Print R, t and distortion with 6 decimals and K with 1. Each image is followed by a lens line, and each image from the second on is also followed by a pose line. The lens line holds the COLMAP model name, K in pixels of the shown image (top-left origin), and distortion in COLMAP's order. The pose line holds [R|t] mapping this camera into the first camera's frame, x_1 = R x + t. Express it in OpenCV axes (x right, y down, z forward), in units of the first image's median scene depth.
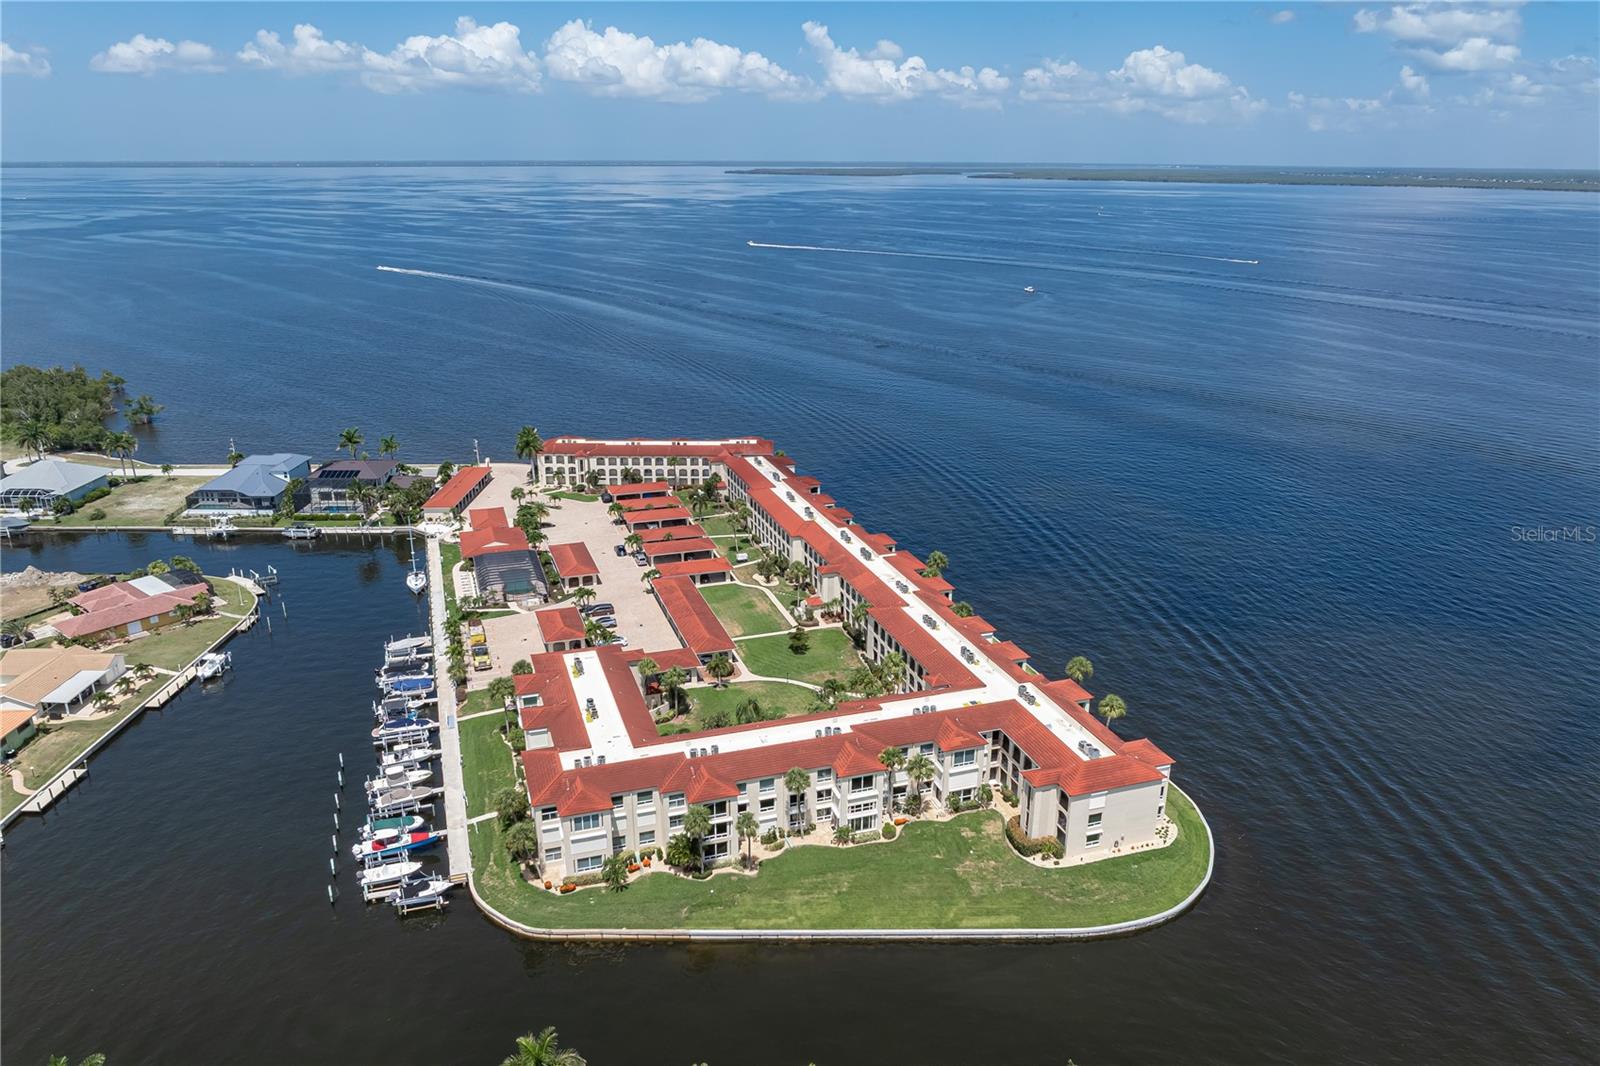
lens RADIAL K [[1108.8, 0, 805.8], [0, 1108.8, 559.1], [0, 0, 1]] dist [-0.010506, -0.003536]
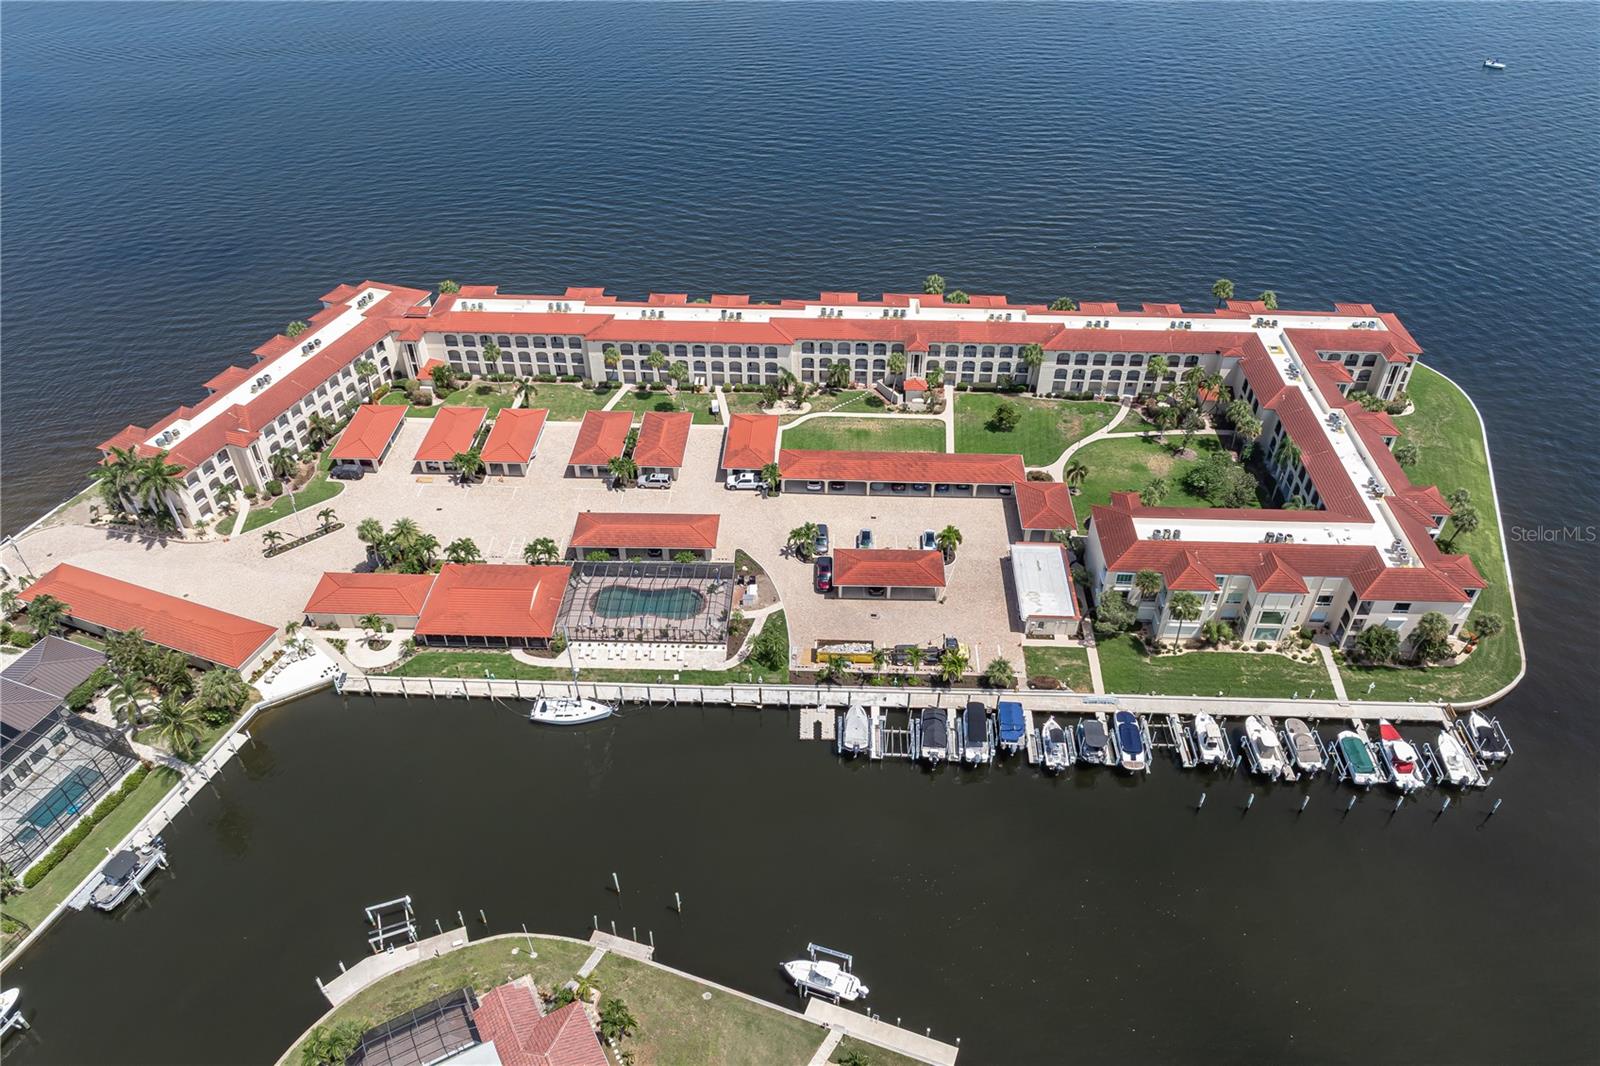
lens RADIAL K [[1108.8, 0, 805.8], [0, 1108.8, 559.1], [0, 0, 1]] dist [-0.010506, -0.003536]
pose [[0.356417, -0.604051, 0.712804, -0.571064], [0.317551, 0.795807, 0.515609, -0.258889], [-0.878709, 0.042580, 0.475456, 0.511169]]
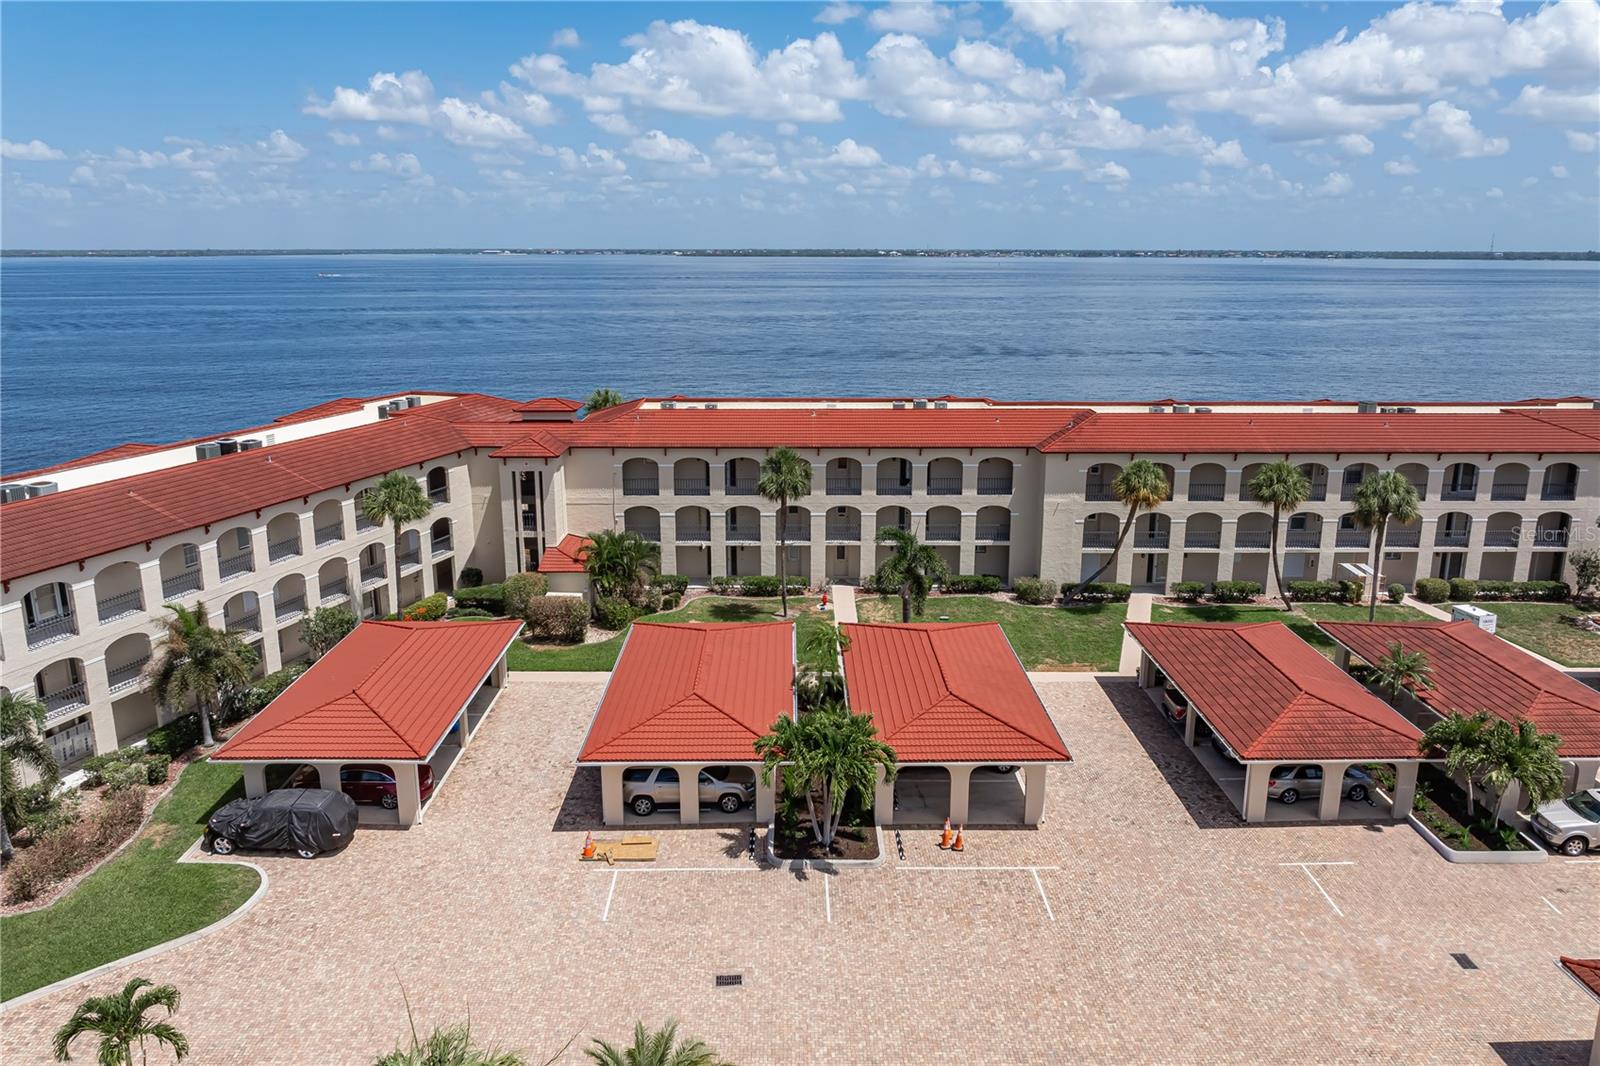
lens RADIAL K [[1108.8, 0, 805.8], [0, 1108.8, 559.1], [0, 0, 1]] dist [-0.010506, -0.003536]
pose [[0.312924, -0.264562, 0.912187, -0.288678], [0.323718, 0.932623, 0.159439, -0.090855], [-0.892908, 0.245400, 0.377483, 0.910620]]
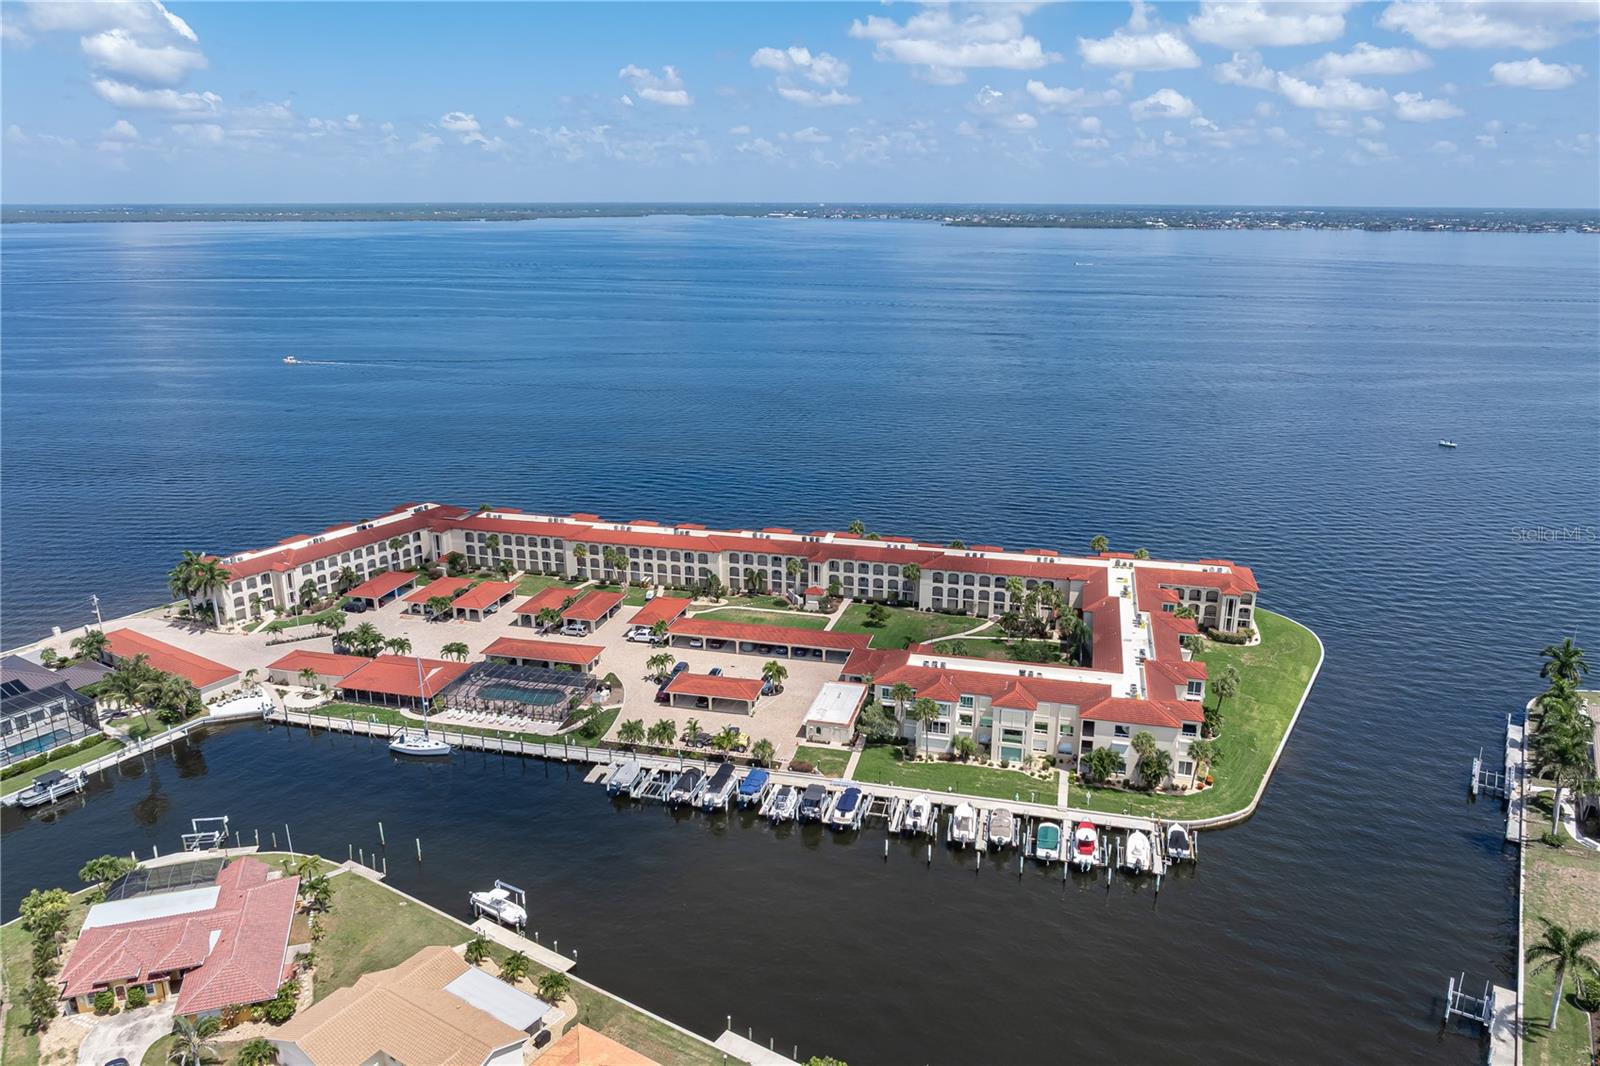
lens RADIAL K [[1109.3, 0, 799.8], [0, 1109.3, 561.5], [0, 0, 1]] dist [-0.007058, 0.001681]
pose [[0.544594, -0.265163, 0.795679, -0.645567], [0.287554, 0.950235, 0.119856, -0.092610], [-0.787864, 0.163528, 0.593742, 0.291679]]
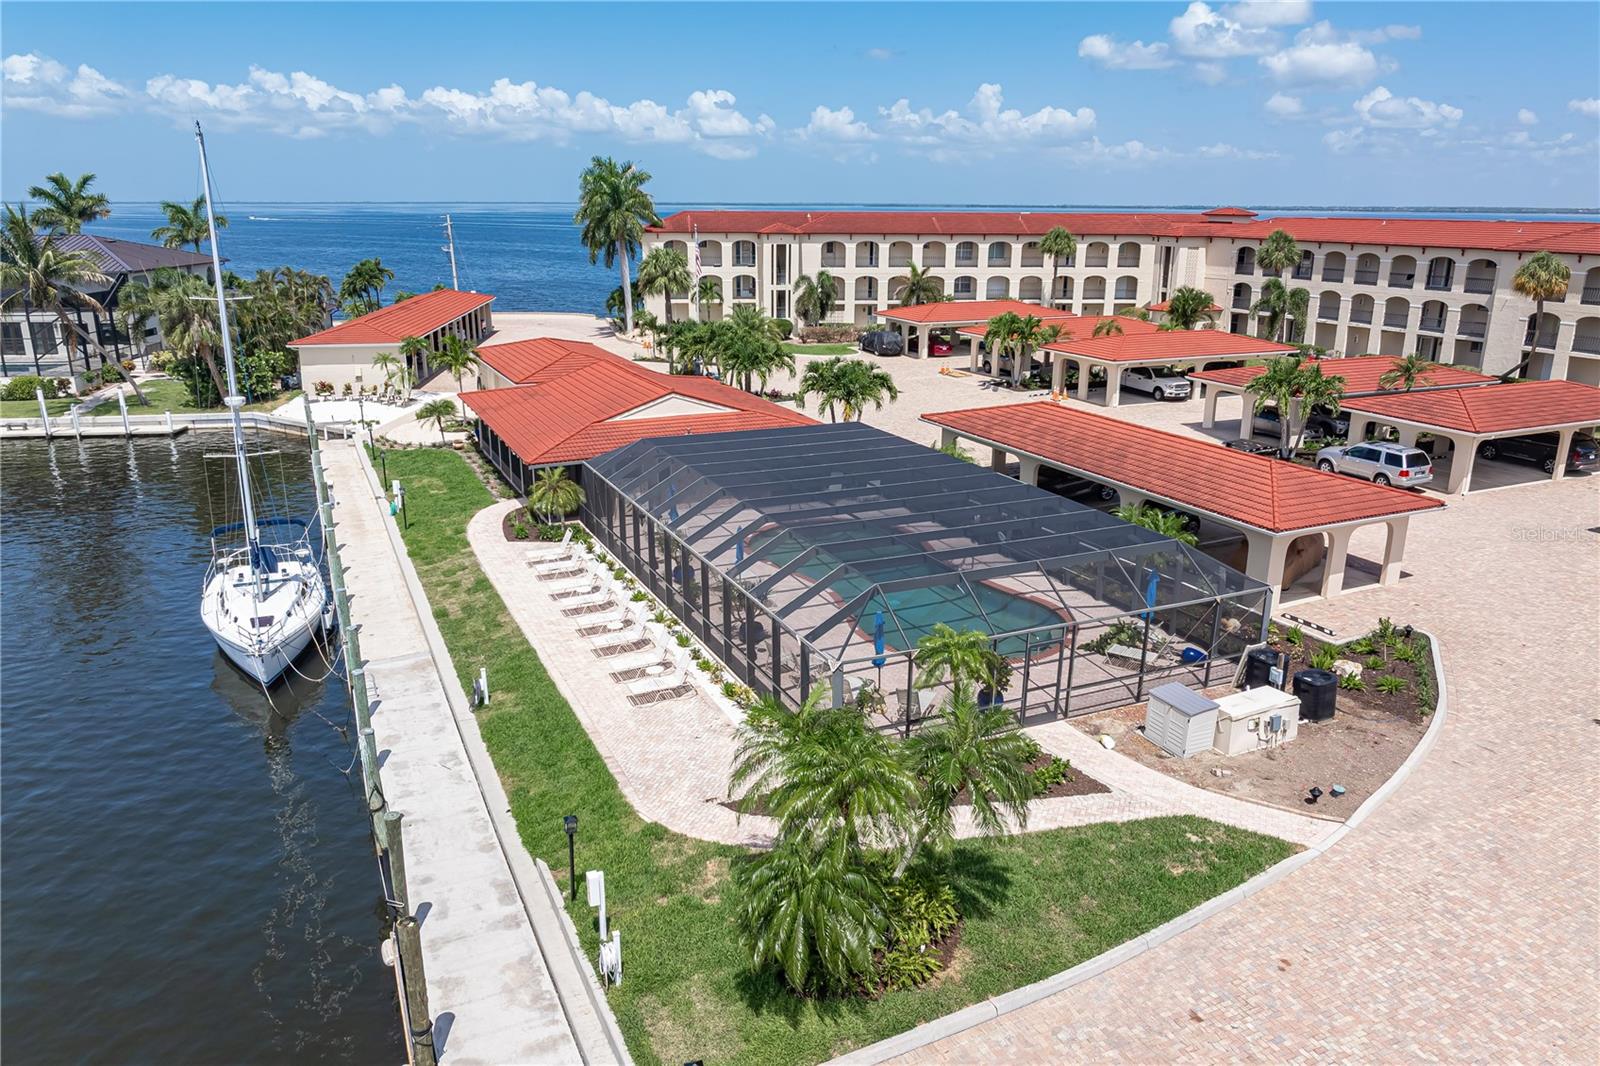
lens RADIAL K [[1109.3, 0, 799.8], [0, 1109.3, 561.5], [0, 0, 1]] dist [-0.007058, 0.001681]
pose [[0.995514, -0.035210, 0.087817, -0.243032], [0.038321, 0.998687, -0.033989, 0.019087], [-0.086505, 0.037201, 0.995557, 0.705061]]
